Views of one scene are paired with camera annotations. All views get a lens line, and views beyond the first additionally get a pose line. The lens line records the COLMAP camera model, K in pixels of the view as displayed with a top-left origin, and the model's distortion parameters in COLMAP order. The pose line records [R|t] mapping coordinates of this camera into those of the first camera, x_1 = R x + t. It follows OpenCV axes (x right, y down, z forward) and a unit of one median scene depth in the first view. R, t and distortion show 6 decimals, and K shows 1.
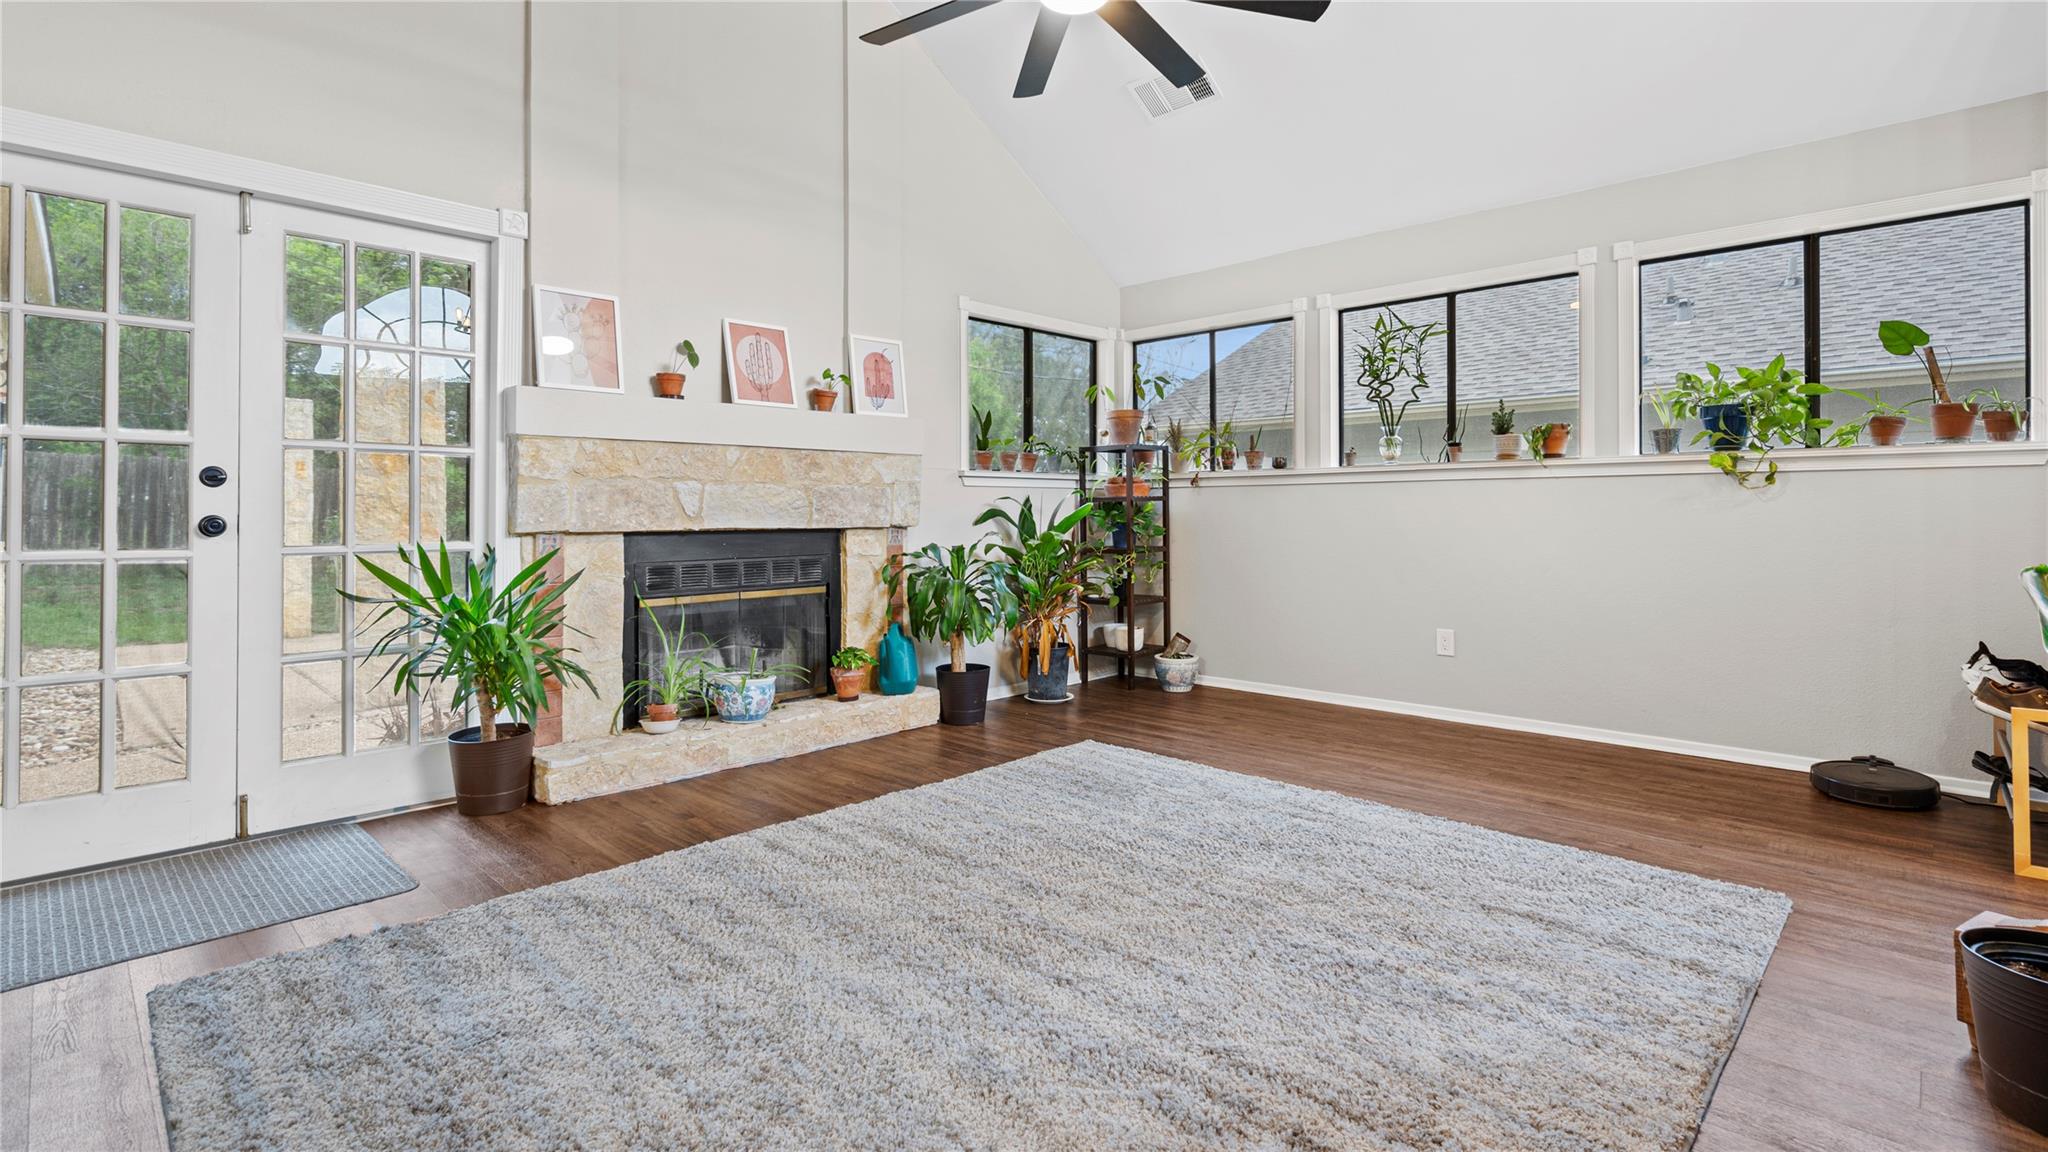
lens RADIAL K [[977.0, 0, 1039.4], [0, 977.0, 510.7], [0, 0, 1]] dist [-0.000539, -0.000175]
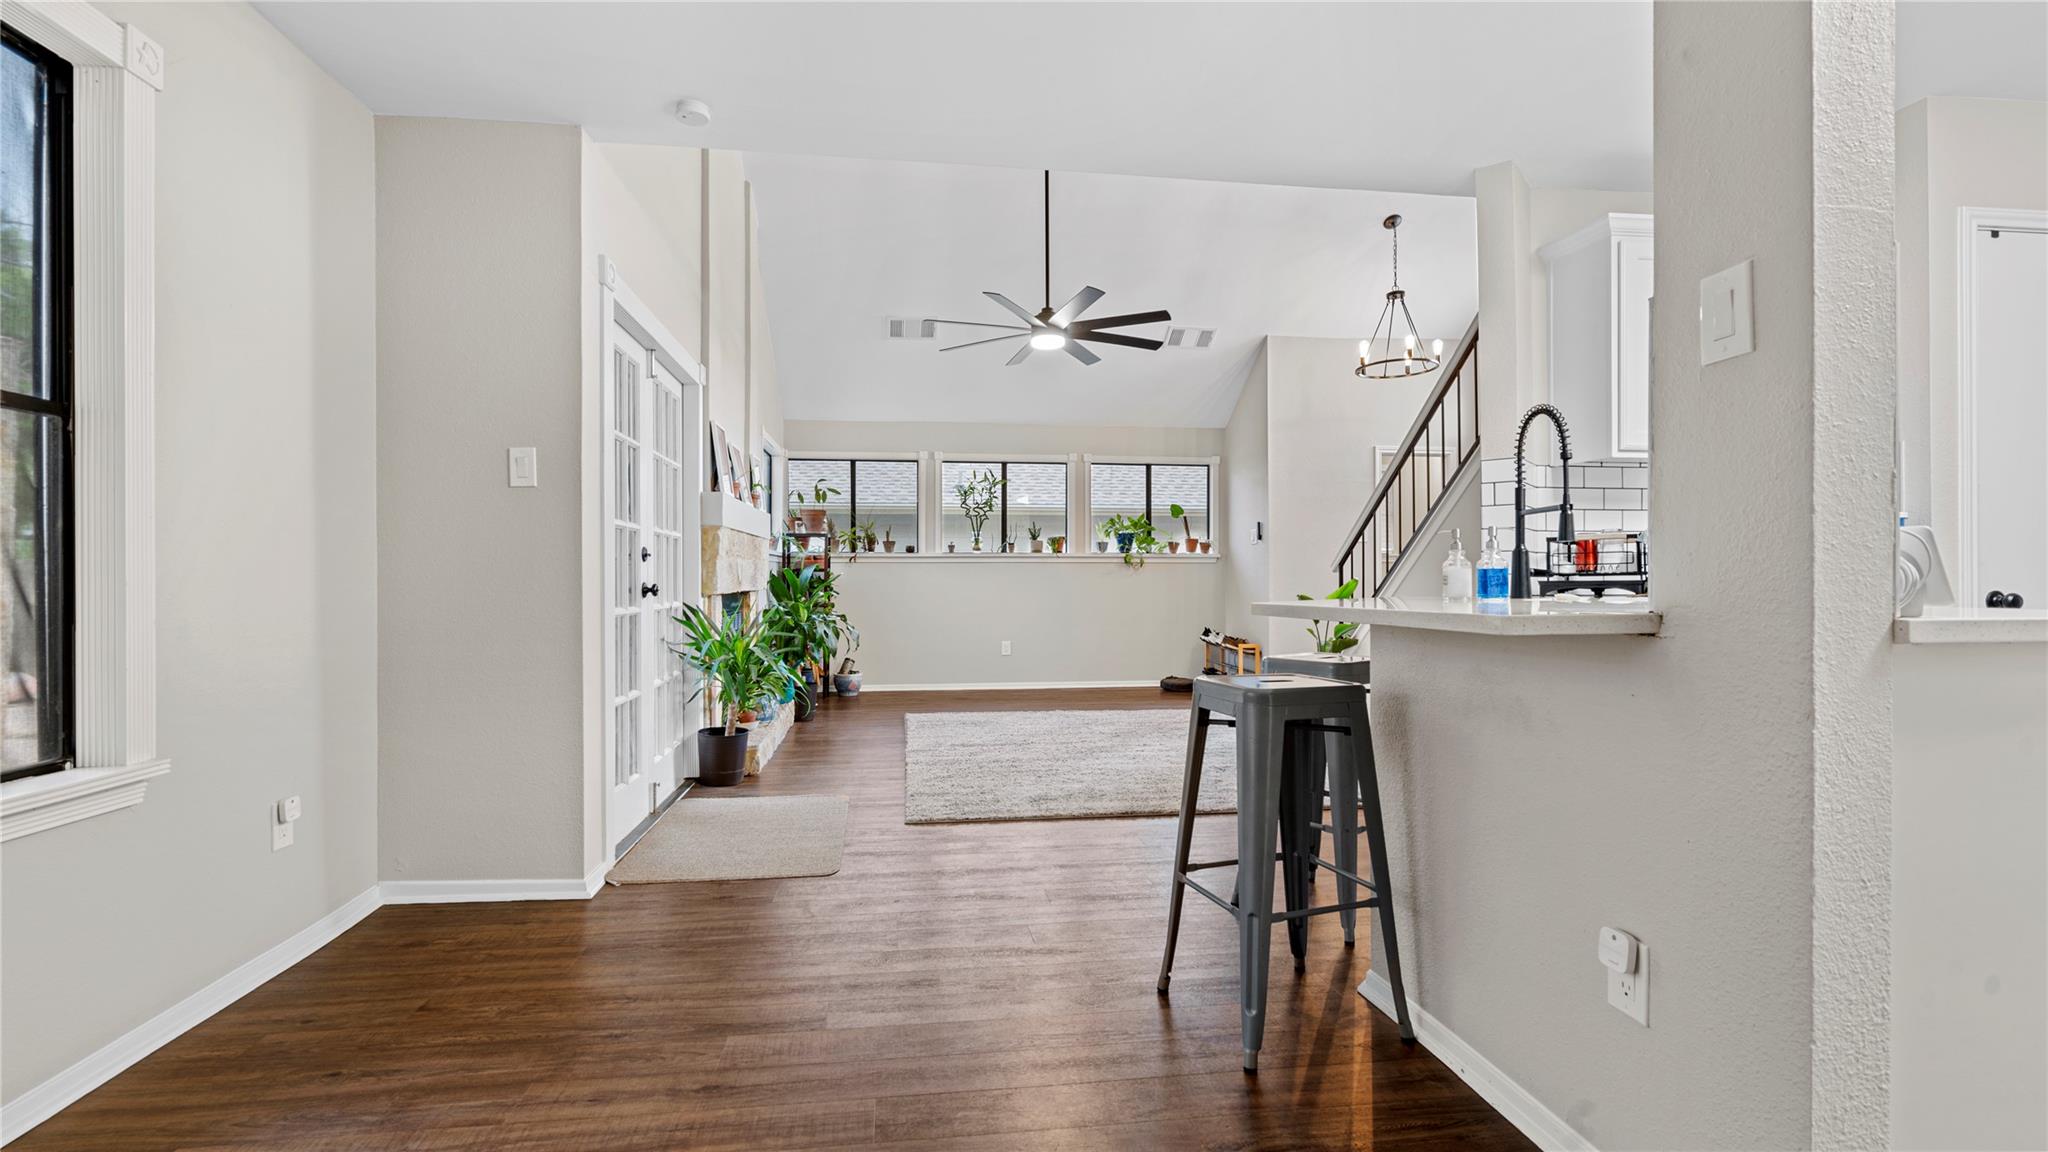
lens RADIAL K [[931.0, 0, 1029.4], [0, 931.0, 567.2], [0, 0, 1]] dist [-0.000148, 0.000063]
pose [[0.624960, 0.012765, 0.780552, -1.043555], [-0.007241, 0.999918, -0.010555, -0.003148], [-0.780623, 0.000945, 0.625001, -0.172177]]
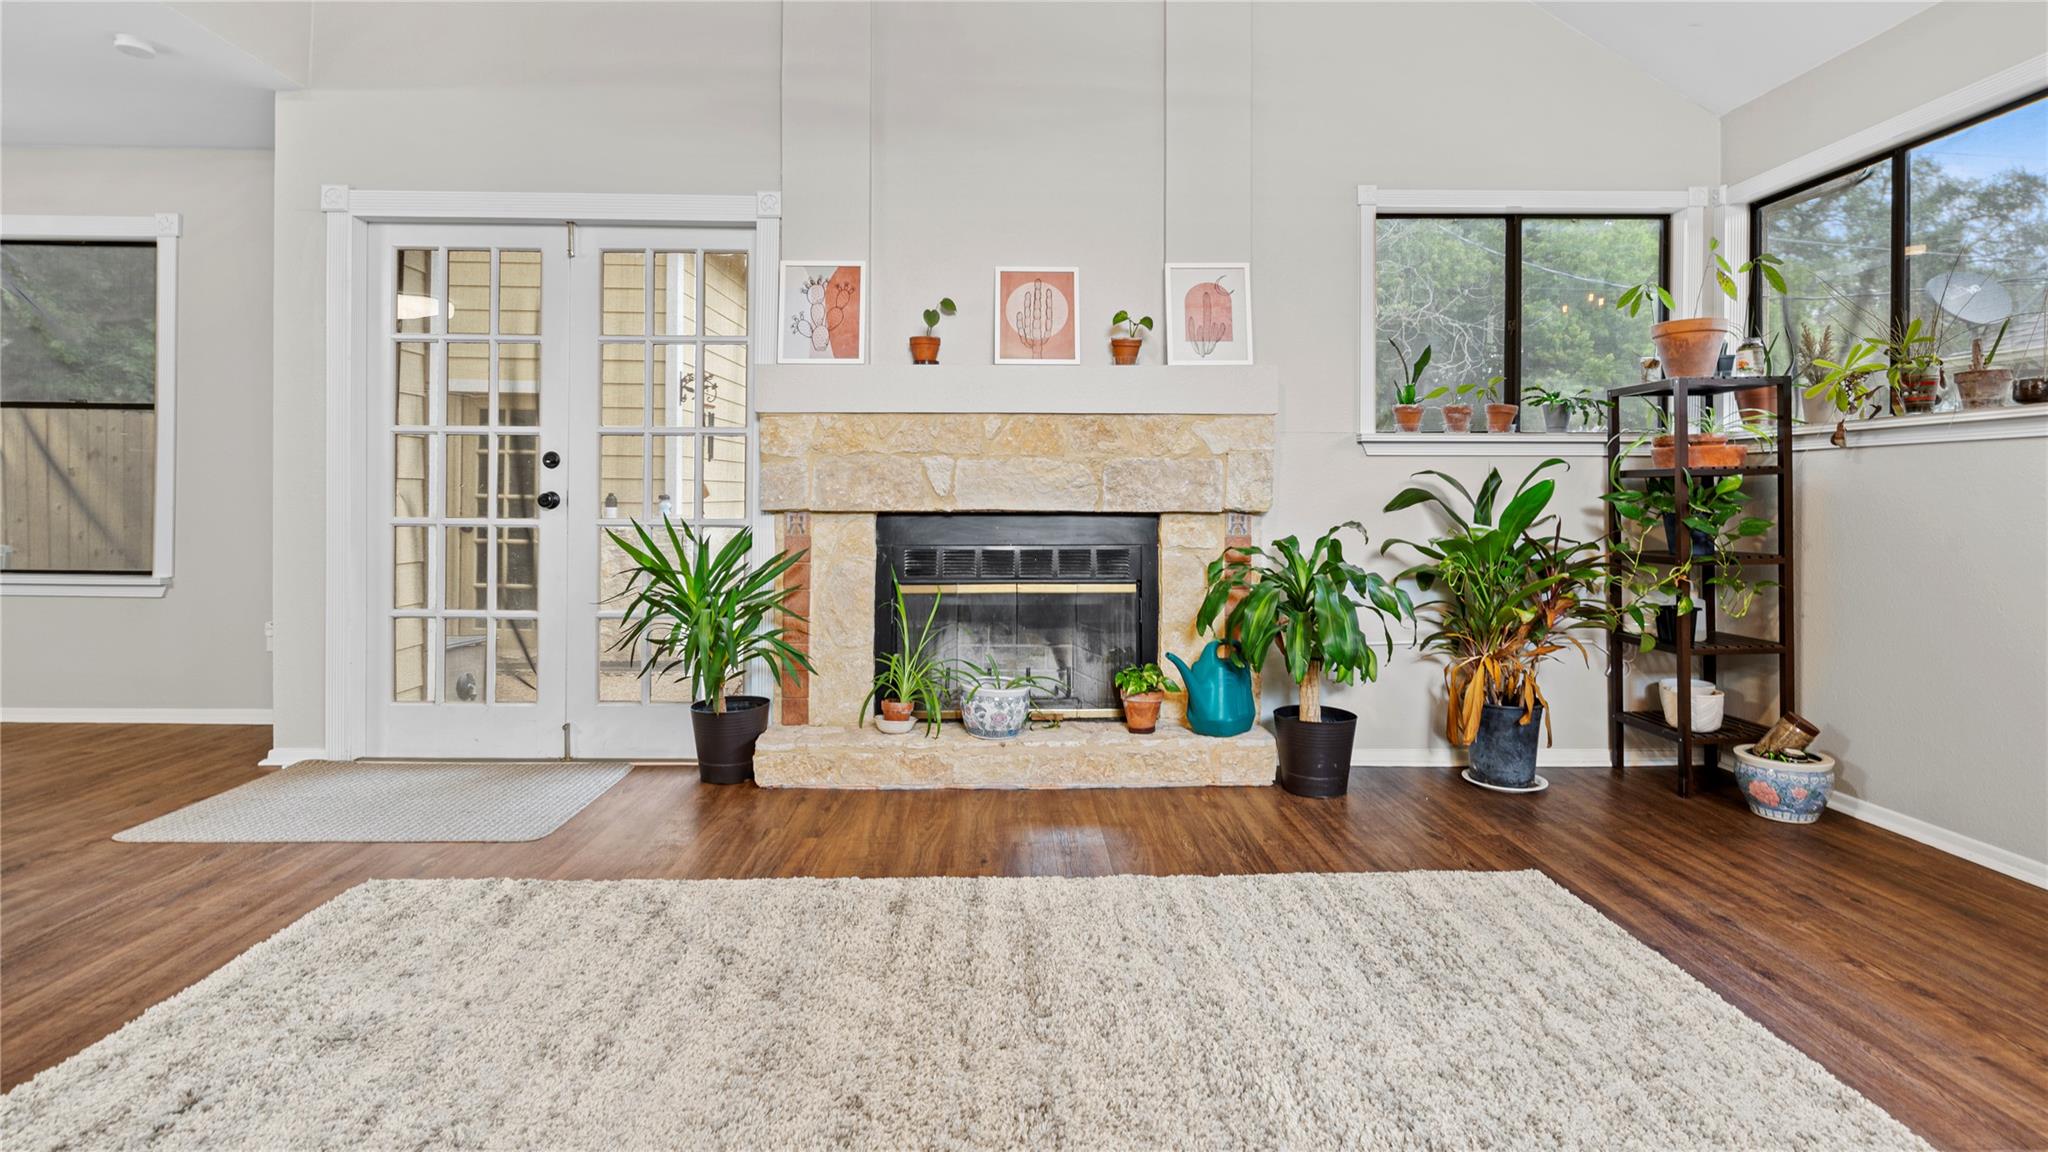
lens RADIAL K [[953.5, 0, 1020.3], [0, 953.5, 501.0], [0, 0, 1]] dist [-0.004759, -0.000278]
pose [[0.696760, 0.011060, -0.717220, 0.284356], [-0.003639, 0.999923, 0.011885, 0.000324], [0.717296, -0.005671, 0.696746, 0.400597]]
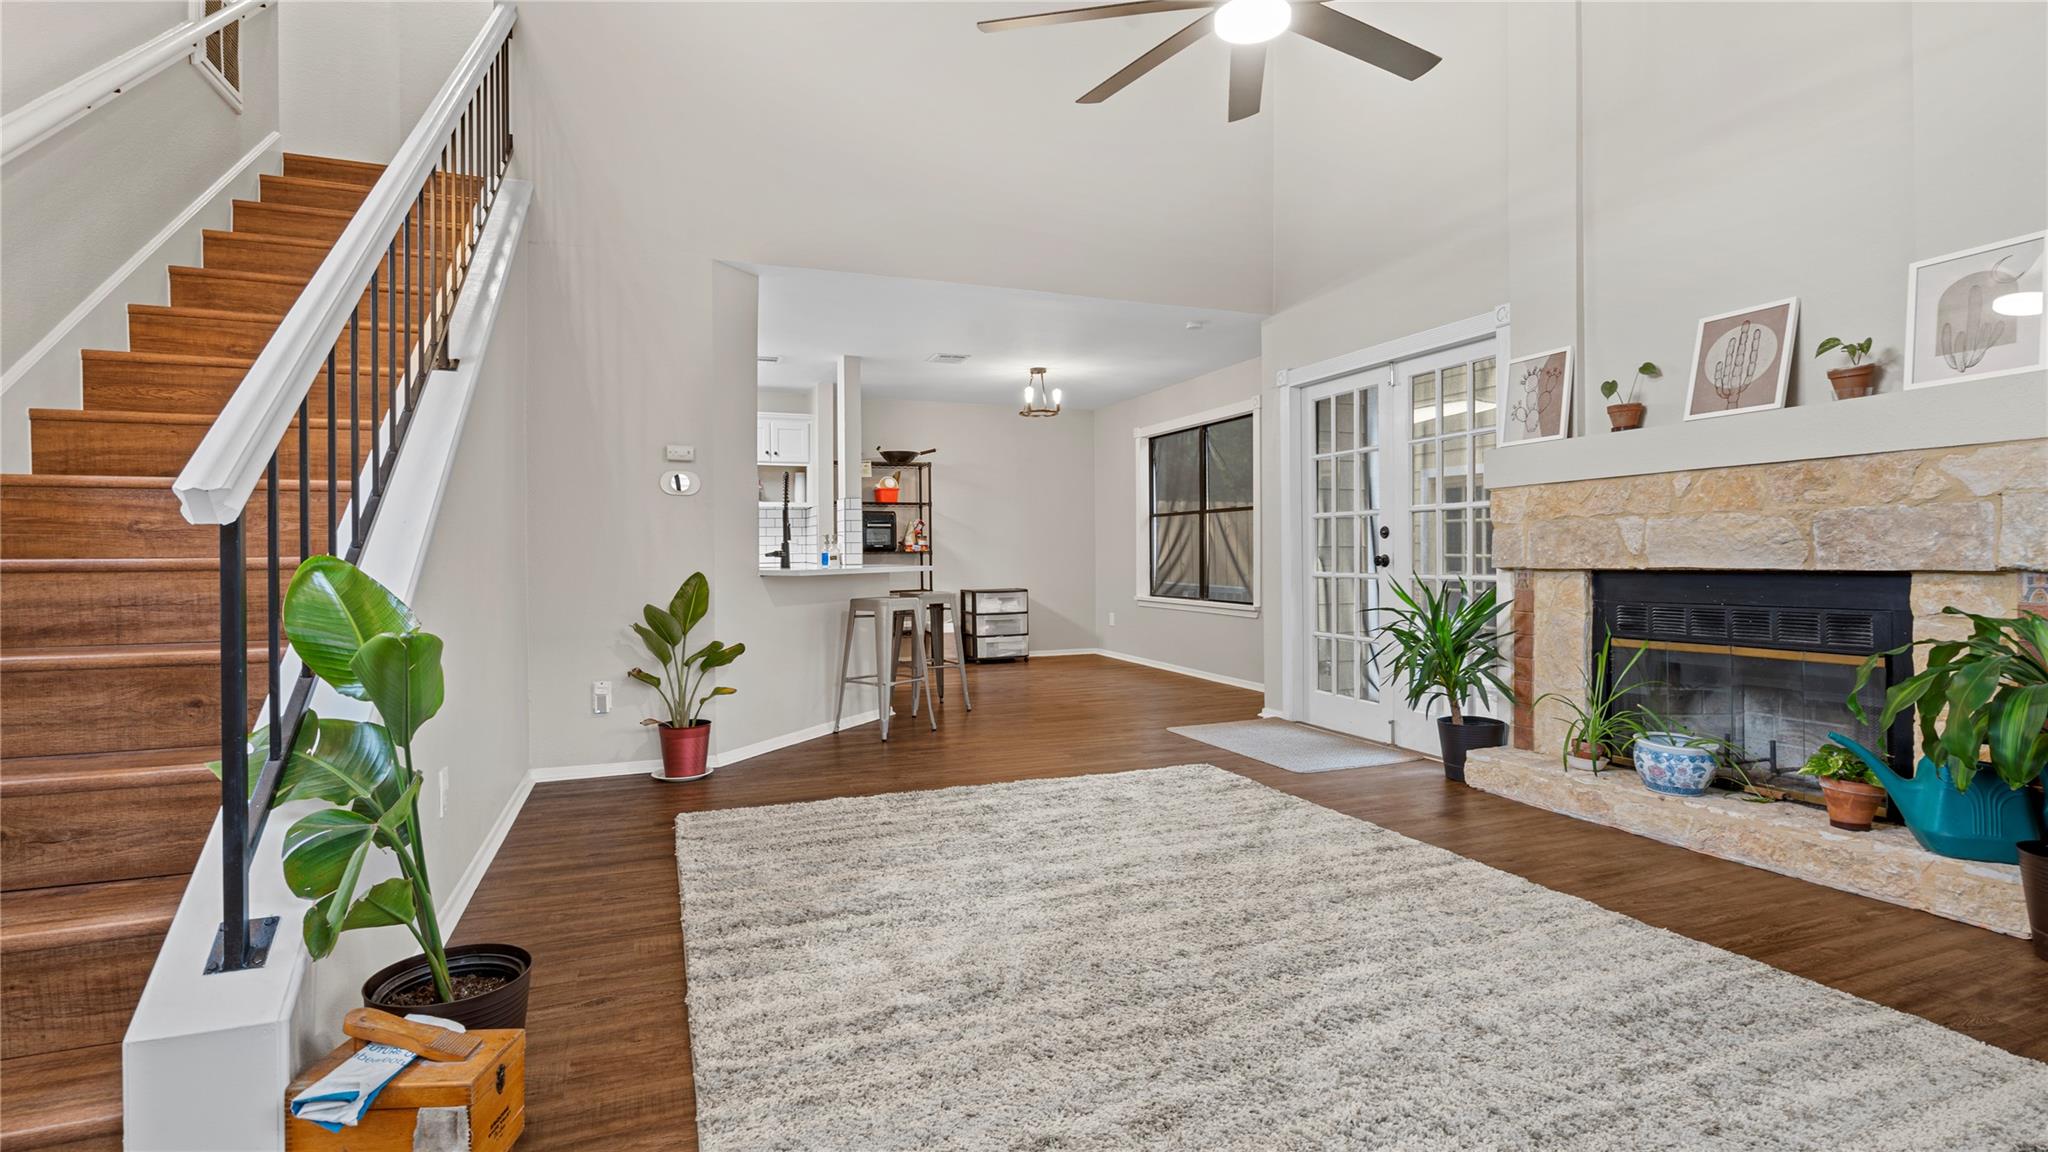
lens RADIAL K [[931.0, 0, 1029.4], [0, 931.0, 567.2], [0, 0, 1]] dist [-0.000148, 0.000063]
pose [[-0.424818, 0.015373, -0.905148, 0.622006], [0.014589, 0.999842, 0.010134, 0.000788], [0.905161, -0.008900, -0.424975, 0.767872]]
